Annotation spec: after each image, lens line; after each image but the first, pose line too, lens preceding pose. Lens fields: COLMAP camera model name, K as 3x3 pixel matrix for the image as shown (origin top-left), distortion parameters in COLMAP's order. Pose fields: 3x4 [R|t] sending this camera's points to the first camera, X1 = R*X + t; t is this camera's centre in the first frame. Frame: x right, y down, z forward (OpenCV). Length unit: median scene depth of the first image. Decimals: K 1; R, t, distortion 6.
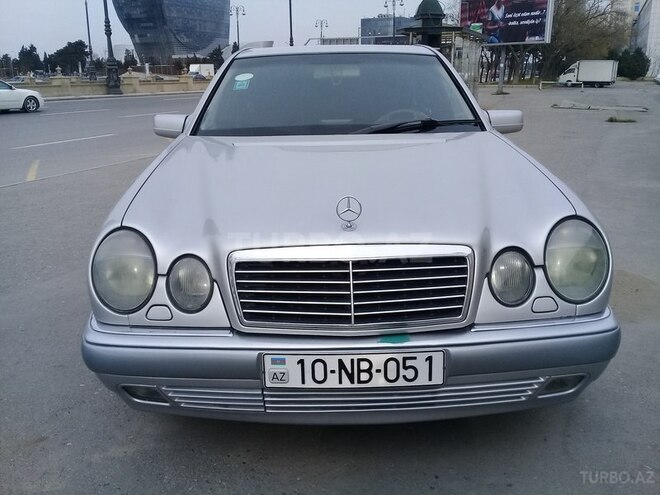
lens RADIAL K [[599.0, 0, 328.7], [0, 599.0, 242.1], [0, 0, 1]] dist [0.015798, -0.054493]
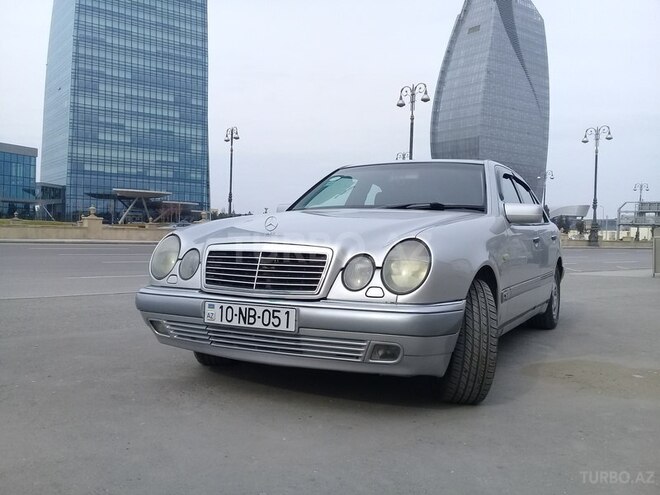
lens RADIAL K [[599.0, 0, 329.0], [0, 599.0, 248.0], [0, 0, 1]] dist [0.015798, -0.054493]
pose [[0.881555, 0.044971, -0.469934, 0.987186], [-0.159761, 0.965136, -0.207338, 0.337040], [0.444225, 0.257857, 0.858005, -0.335202]]
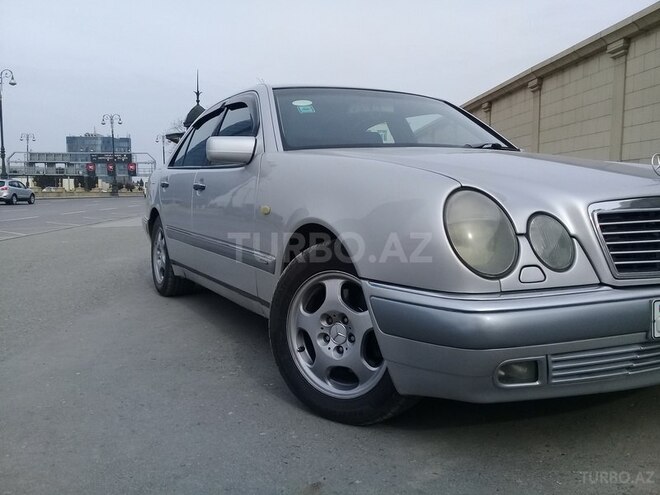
lens RADIAL K [[599.0, 0, 332.7], [0, 599.0, 245.1], [0, 0, 1]] dist [0.015798, -0.054493]
pose [[0.896416, -0.019341, 0.442791, -0.931747], [0.101231, 0.981574, -0.162064, 0.187563], [-0.431497, 0.190101, 0.881857, 0.324939]]
